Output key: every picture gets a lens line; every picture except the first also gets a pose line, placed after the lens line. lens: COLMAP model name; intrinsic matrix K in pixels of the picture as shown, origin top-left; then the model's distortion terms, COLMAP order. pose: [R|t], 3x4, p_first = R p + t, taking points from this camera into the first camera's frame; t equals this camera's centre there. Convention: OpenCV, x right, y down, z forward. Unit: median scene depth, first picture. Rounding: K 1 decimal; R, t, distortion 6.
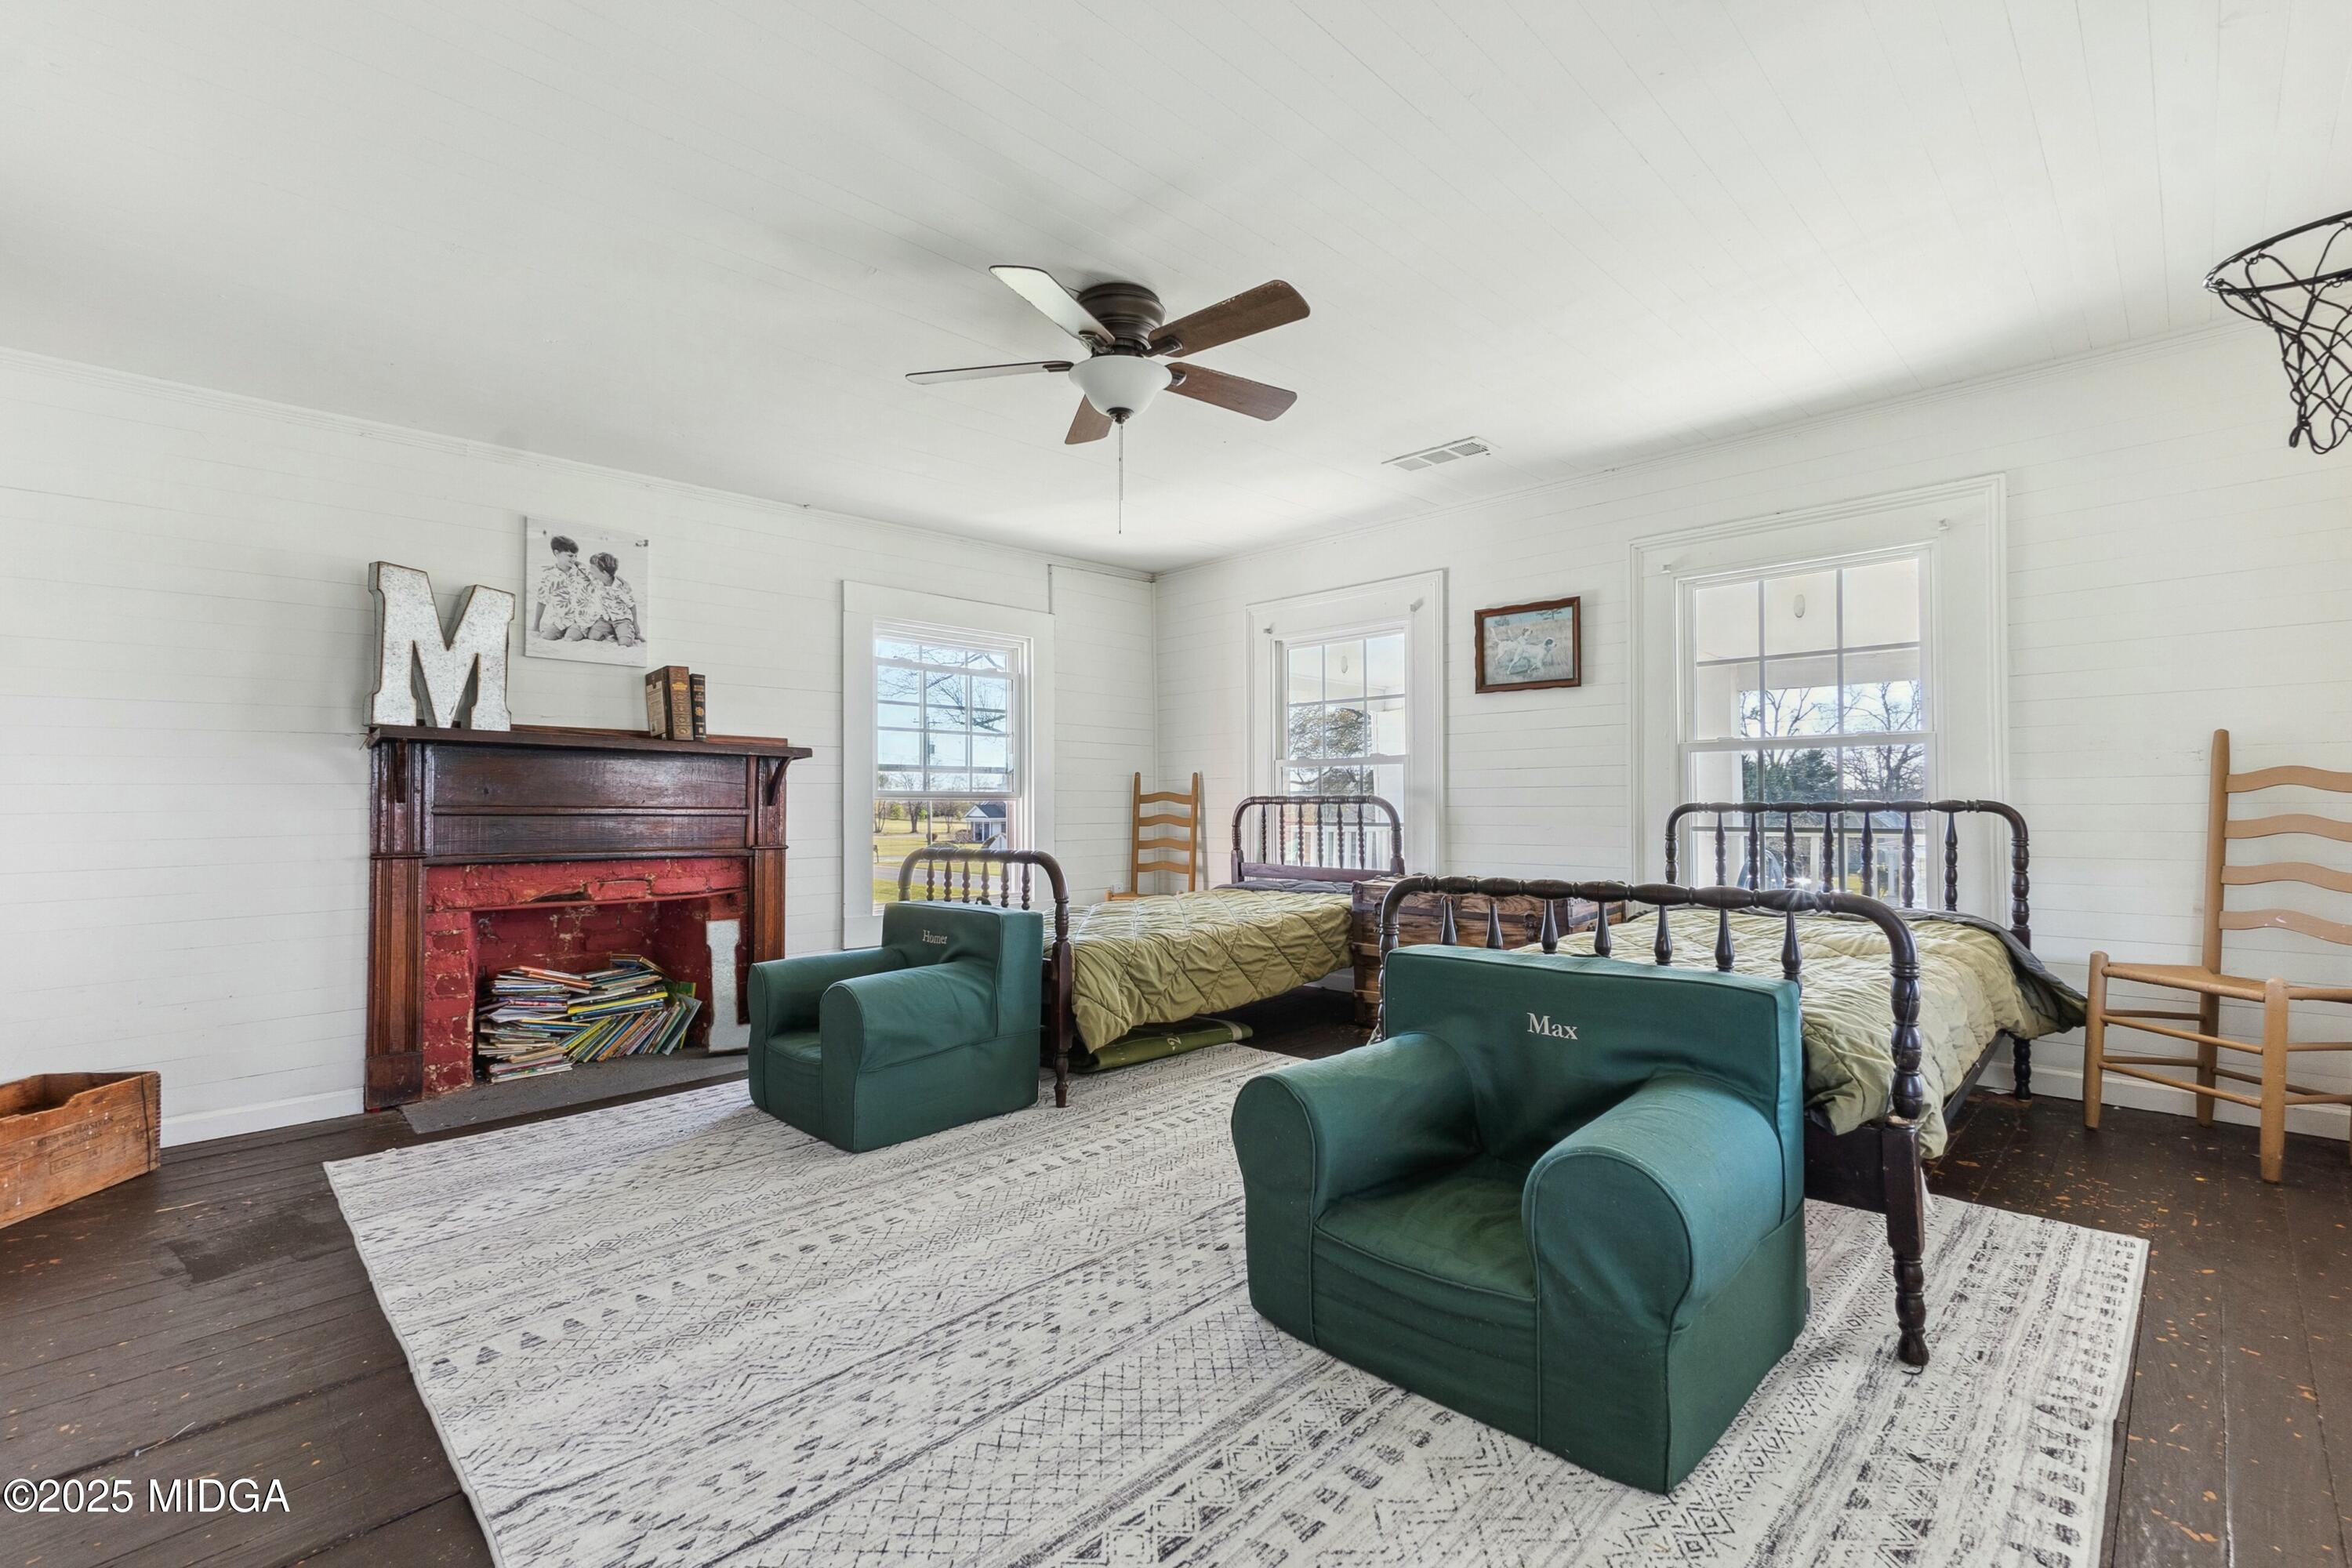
lens RADIAL K [[1023.4, 0, 1162.2], [0, 1023.4, 786.4], [0, 0, 1]] dist [0.003786, 0.001086]
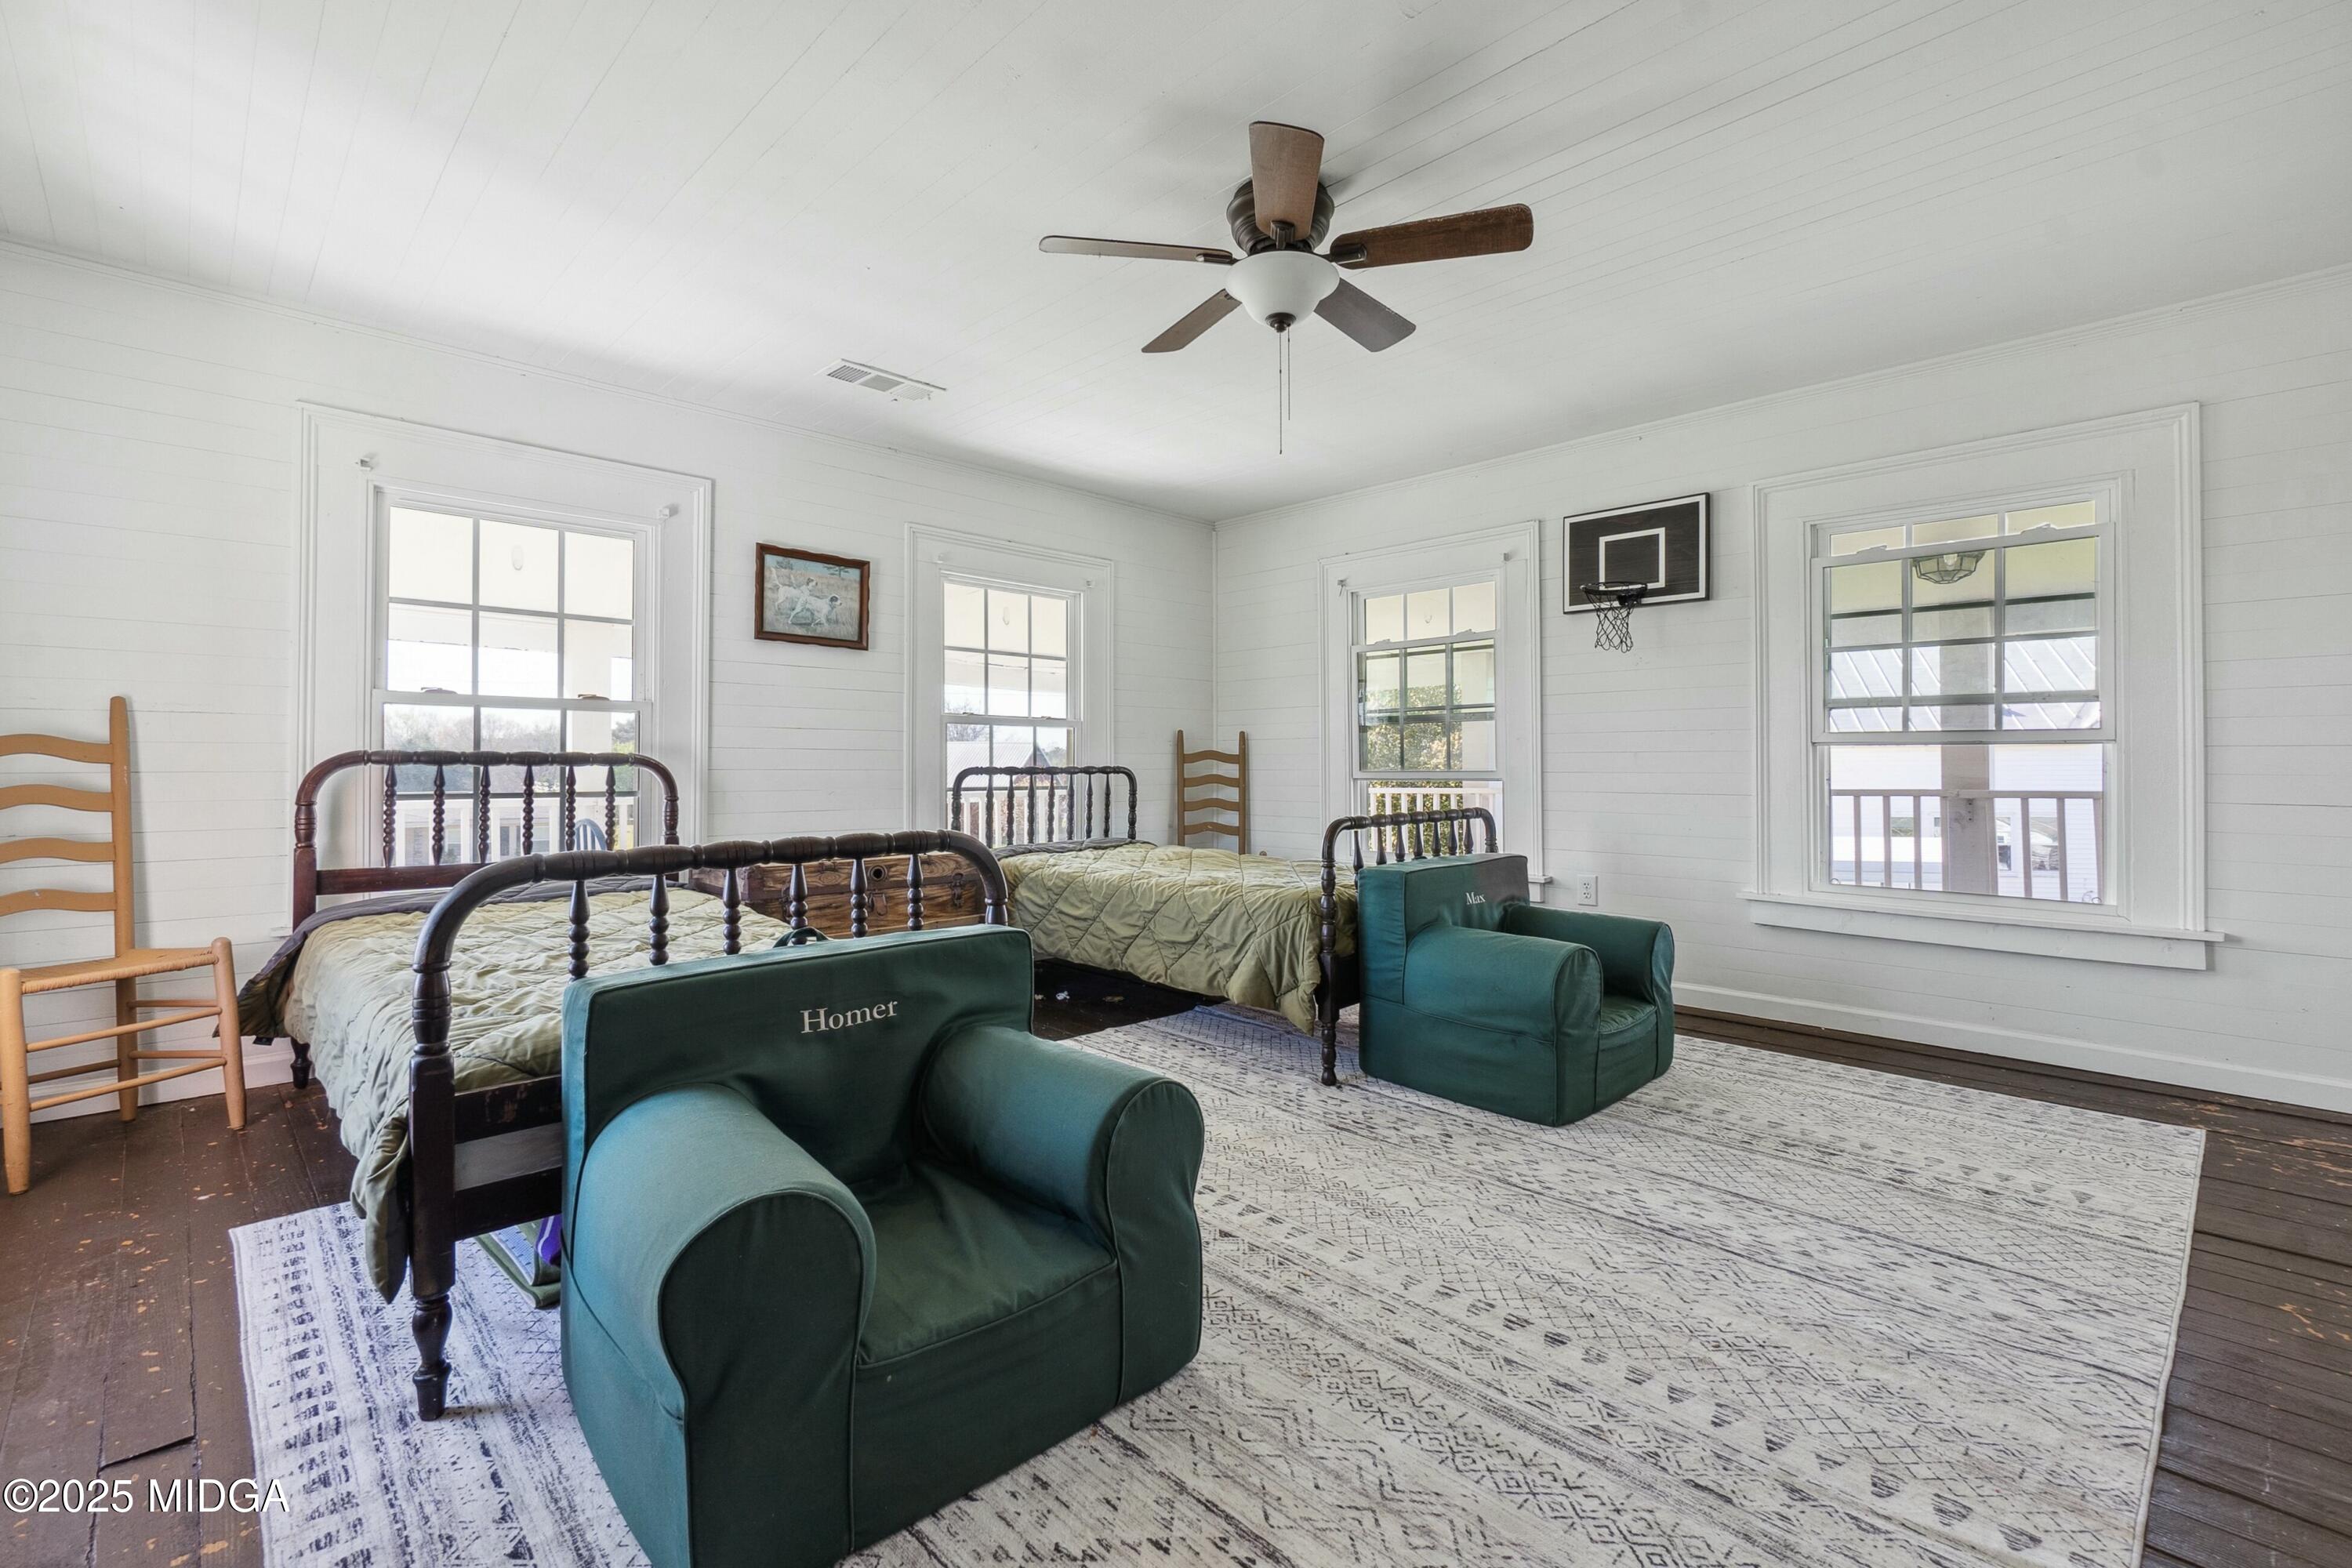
lens RADIAL K [[1023.4, 0, 1161.5], [0, 1023.4, 776.5], [0, 0, 1]] dist [0.003786, 0.001086]
pose [[0.017866, -0.002216, 0.999838, -0.907478], [-0.019024, 0.999816, 0.002556, 0.027798], [-0.999659, -0.019066, 0.017820, 1.048061]]
